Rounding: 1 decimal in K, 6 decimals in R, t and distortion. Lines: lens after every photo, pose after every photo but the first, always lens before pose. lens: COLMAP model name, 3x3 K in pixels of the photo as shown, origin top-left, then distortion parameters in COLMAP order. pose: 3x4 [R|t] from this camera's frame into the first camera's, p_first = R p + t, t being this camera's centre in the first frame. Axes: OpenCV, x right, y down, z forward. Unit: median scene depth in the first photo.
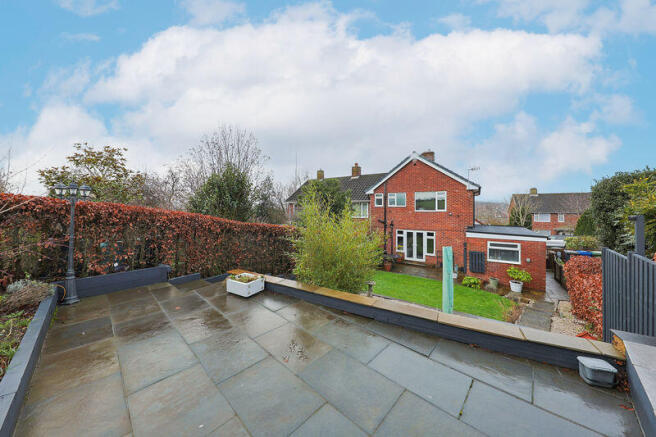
lens RADIAL K [[217.3, 0, 328.0], [0, 217.3, 218.5], [0, 0, 1]] dist [-0.000603, -0.000118]
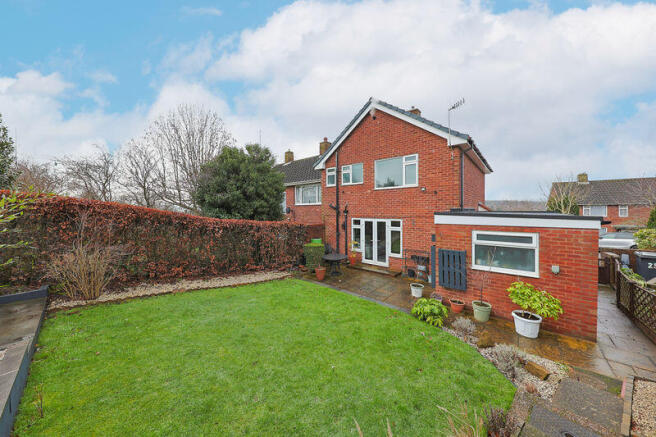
lens RADIAL K [[212.9, 0, 335.0], [0, 212.9, 221.5], [0, 0, 1]] dist [-0.000121, -0.000023]
pose [[0.994106, -0.000244, -0.108414, 0.360707], [0.000618, 0.999994, 0.003415, 0.063167], [0.108413, -0.003462, 0.994100, 0.355648]]
